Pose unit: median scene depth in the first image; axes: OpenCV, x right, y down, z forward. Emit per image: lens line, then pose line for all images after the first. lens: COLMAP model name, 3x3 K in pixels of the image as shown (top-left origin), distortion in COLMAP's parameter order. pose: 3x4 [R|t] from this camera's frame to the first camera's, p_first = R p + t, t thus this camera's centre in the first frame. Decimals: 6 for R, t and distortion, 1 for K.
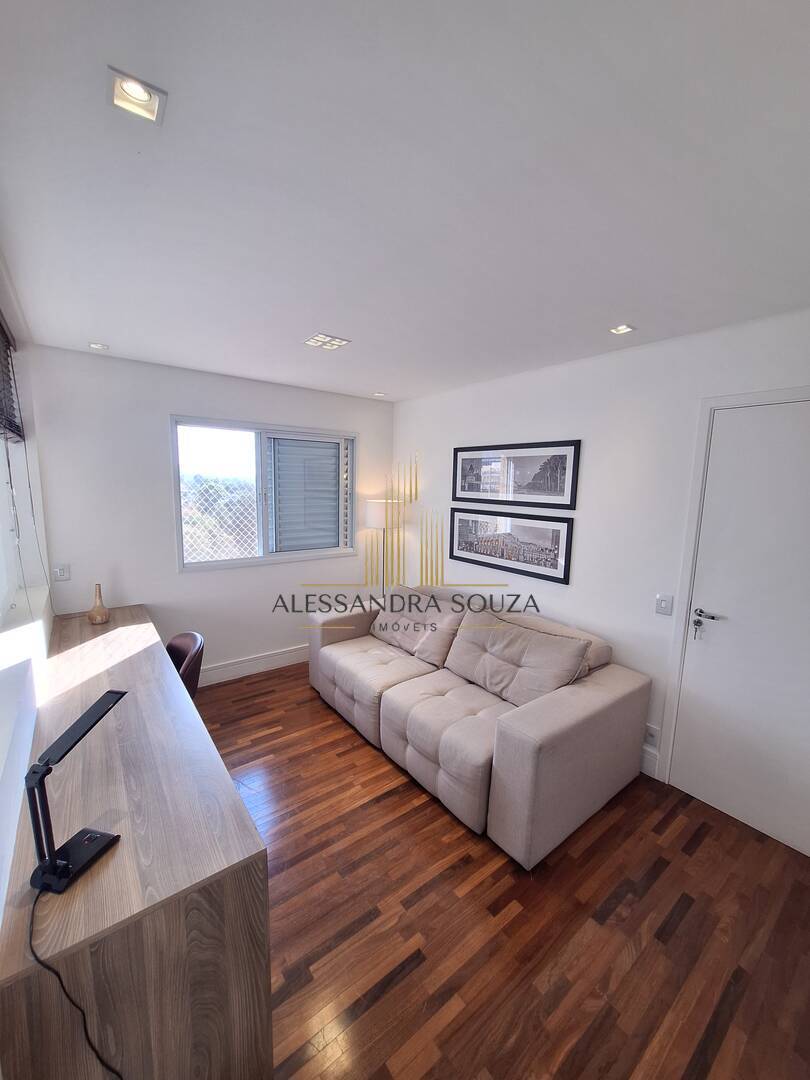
lens RADIAL K [[423.8, 0, 404.5], [0, 423.8, 542.9], [0, 0, 1]] dist [-0.000446, -0.000035]
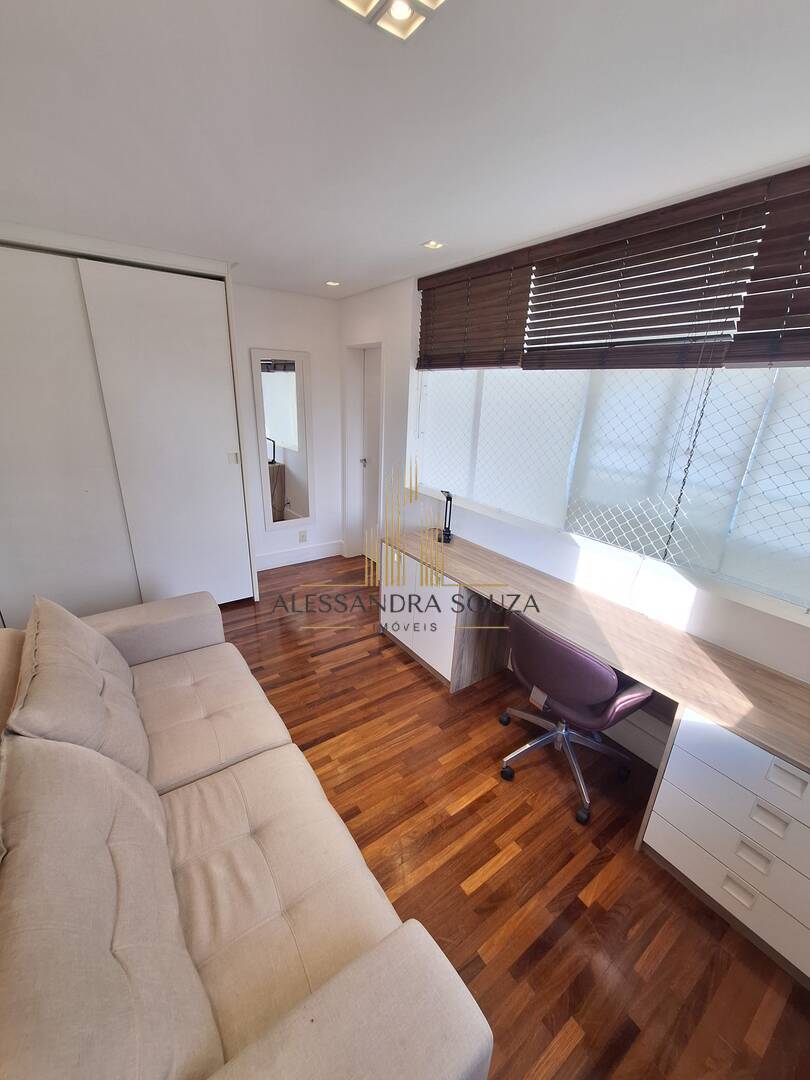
lens RADIAL K [[423.8, 0, 403.2], [0, 423.8, 542.8], [0, 0, 1]] dist [-0.000446, -0.000035]
pose [[-0.997864, -0.062903, 0.017620, -0.272064], [-0.047123, 0.879947, 0.472730, -0.282092], [-0.045241, 0.470890, -0.881031, 1.771121]]
